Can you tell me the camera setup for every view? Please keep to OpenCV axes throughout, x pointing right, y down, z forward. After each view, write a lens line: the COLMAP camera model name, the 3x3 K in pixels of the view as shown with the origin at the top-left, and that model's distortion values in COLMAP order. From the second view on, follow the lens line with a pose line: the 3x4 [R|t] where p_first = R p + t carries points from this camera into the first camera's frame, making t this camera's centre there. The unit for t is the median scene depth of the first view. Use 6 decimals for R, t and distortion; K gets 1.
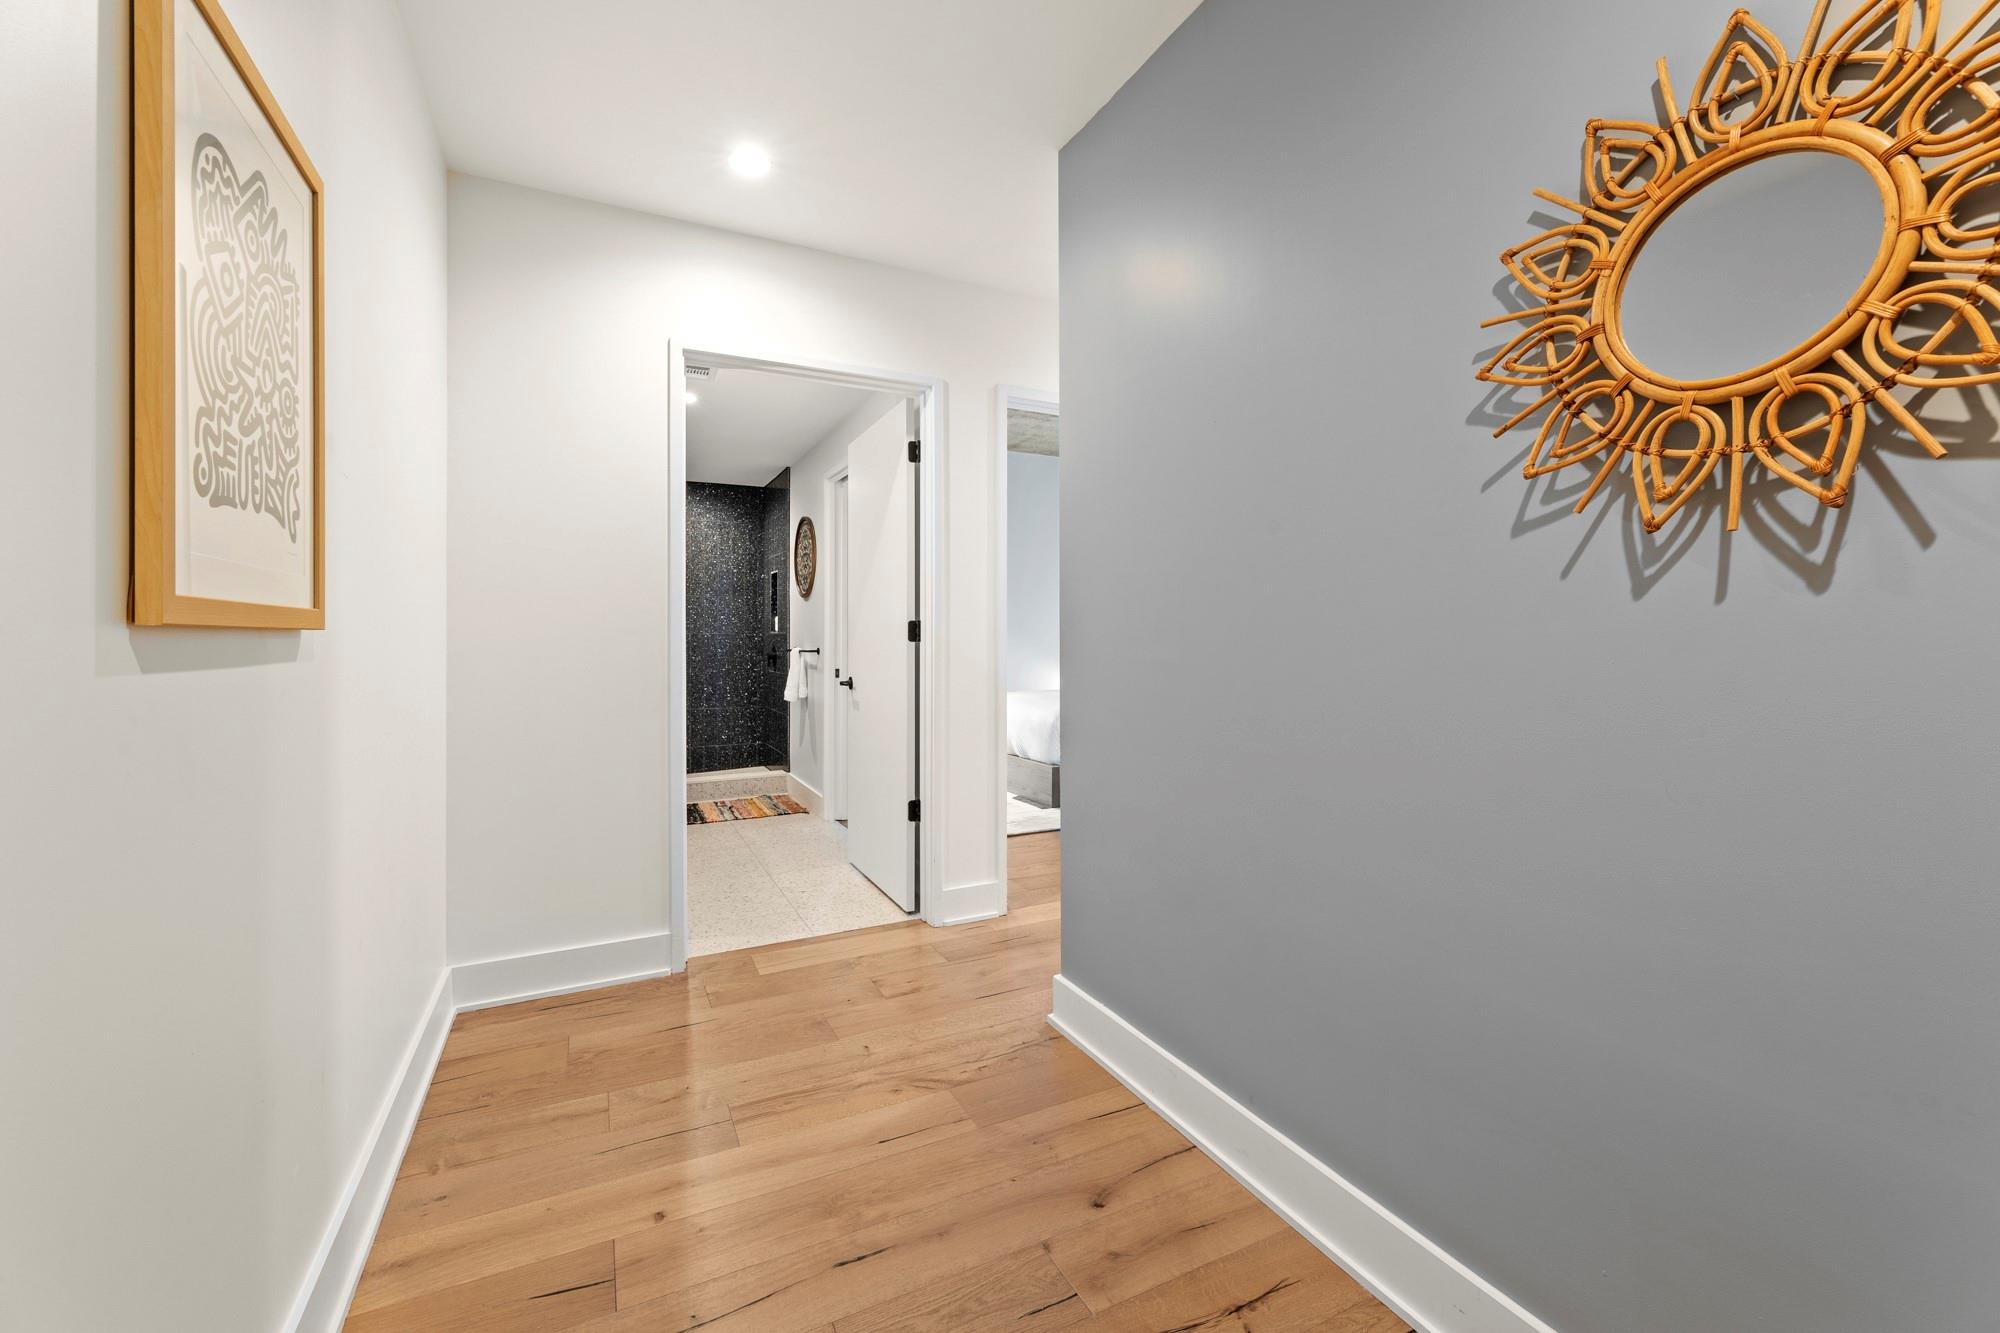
lens RADIAL K [[810.2, 0, 1009.3], [0, 810.2, 635.7], [0, 0, 1]] dist [0.000391, 0.000544]
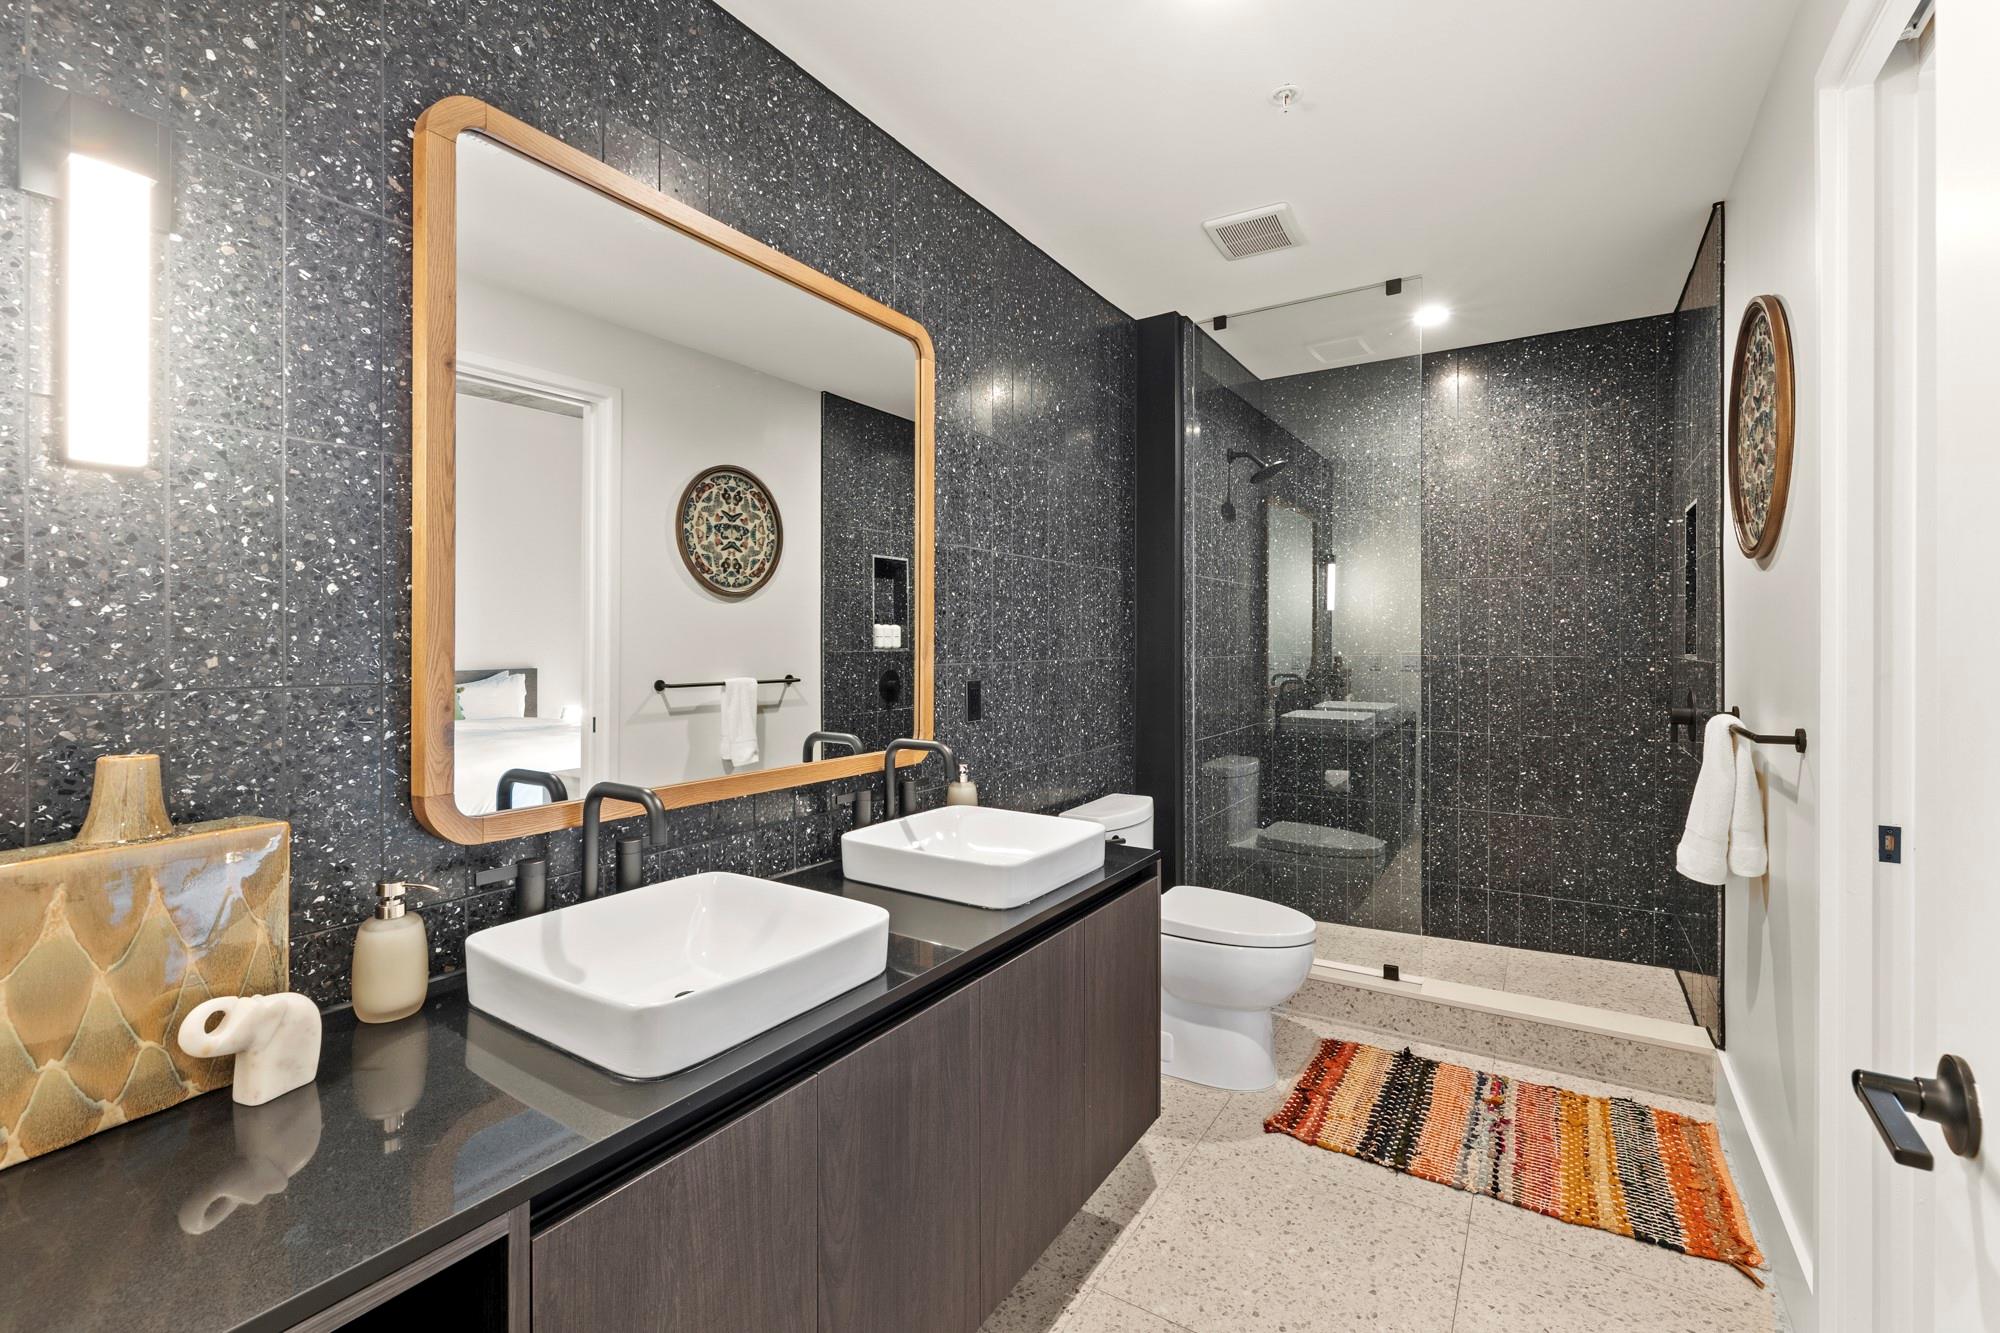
lens RADIAL K [[851.1, 0, 999.9], [0, 851.1, 647.2], [0, 0, 1]] dist [0.000239, -0.000969]
pose [[0.491622, 0.002326, -0.870806, -0.104960], [0.008004, 0.999942, 0.007189, -0.016596], [0.870772, -0.010505, 0.491575, 0.560904]]
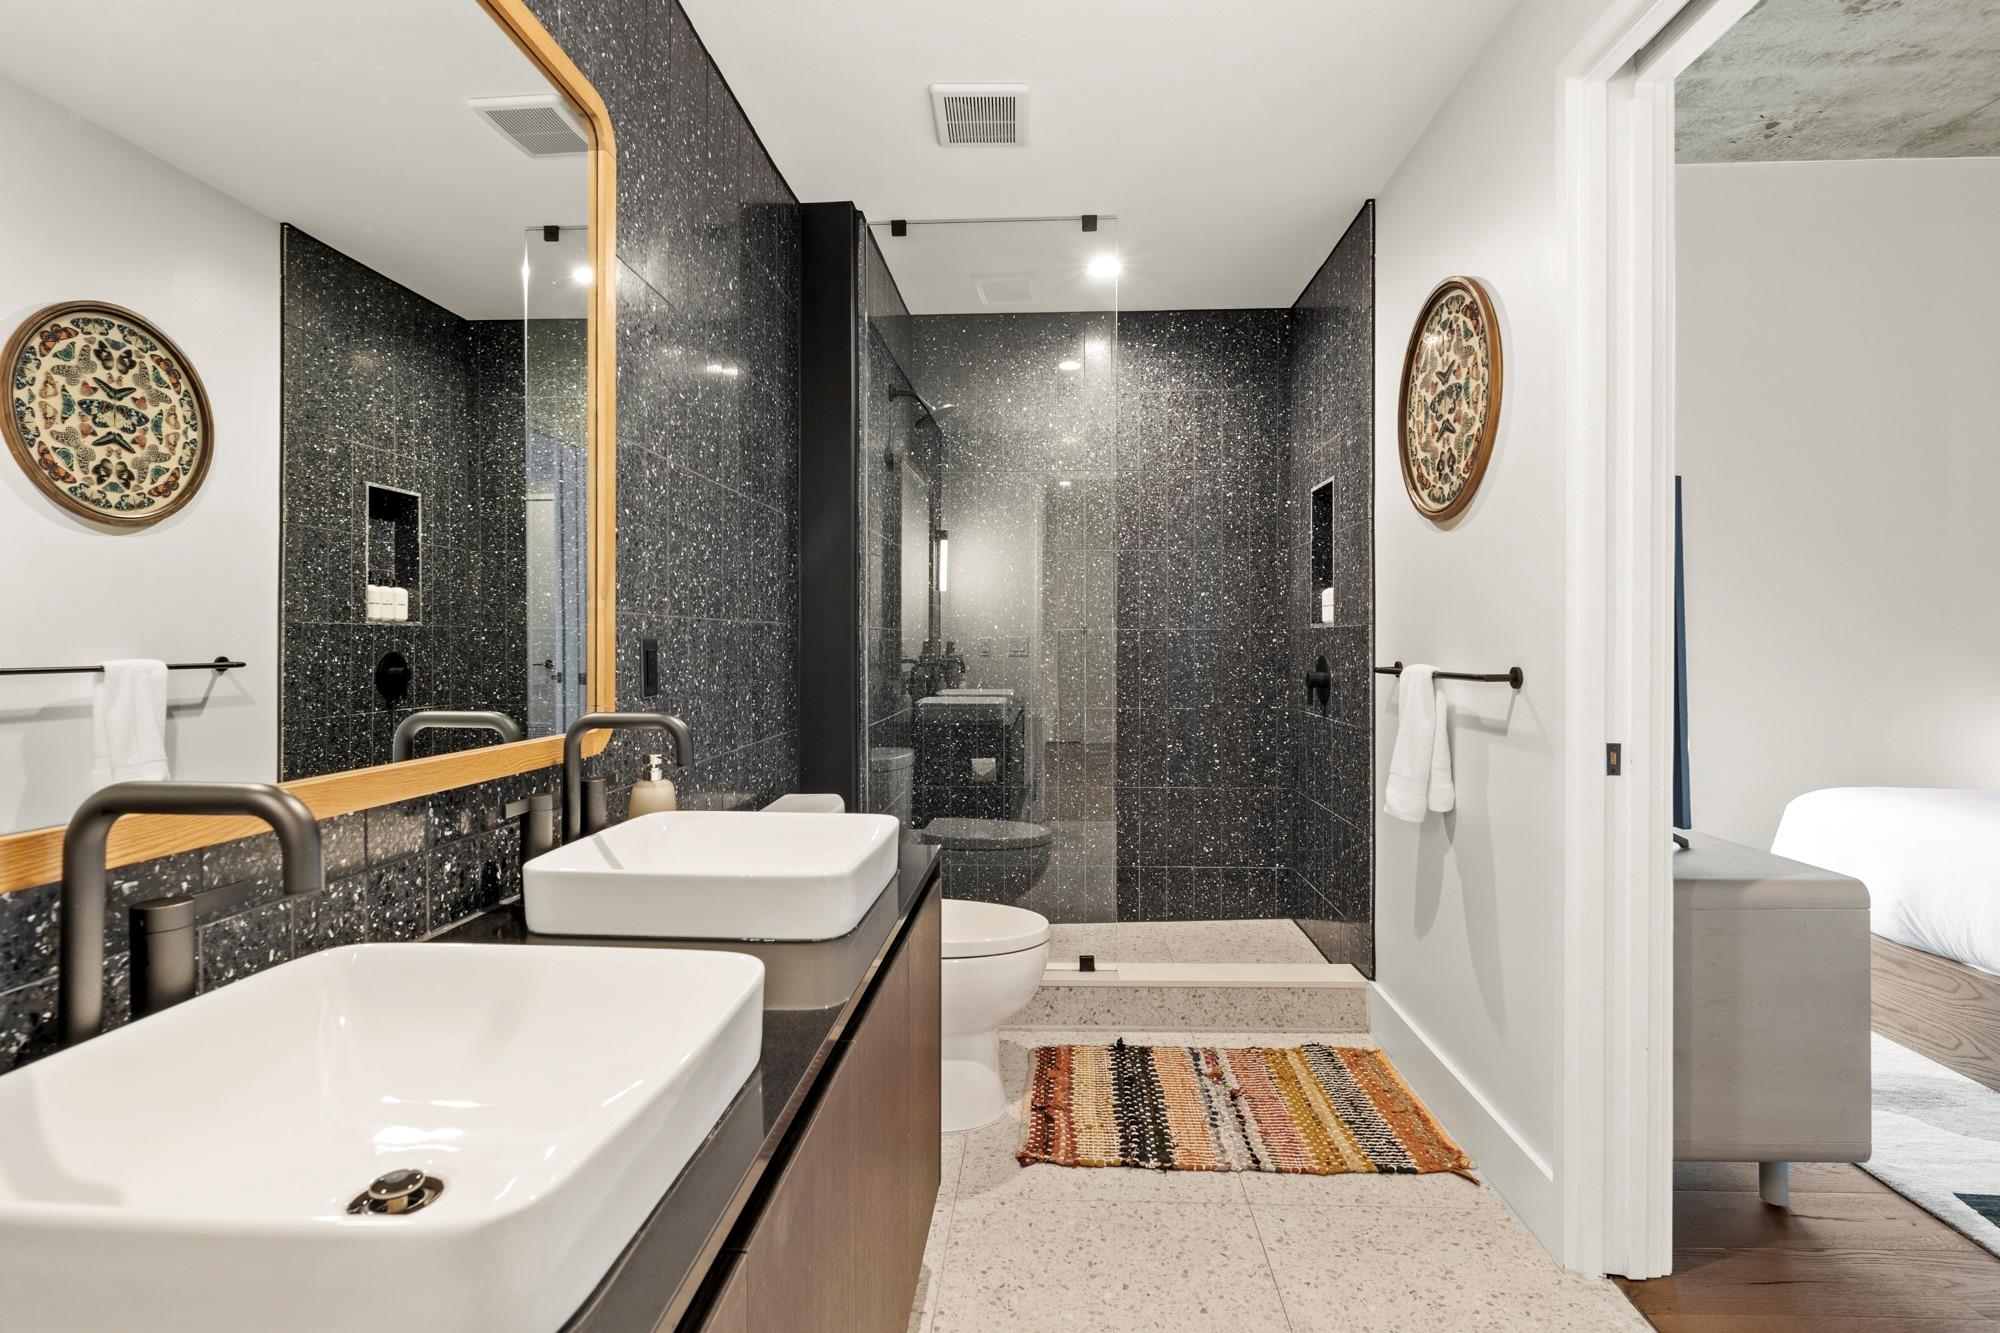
lens RADIAL K [[959.4, 0, 990.0], [0, 959.4, 652.8], [0, 0, 1]] dist [-0.003221, 0.000482]
pose [[0.855841, 0.002703, -0.517233, -0.199907], [0.005067, 0.999895, 0.013609, 0.002935], [0.517215, -0.014268, 0.855737, 0.533372]]
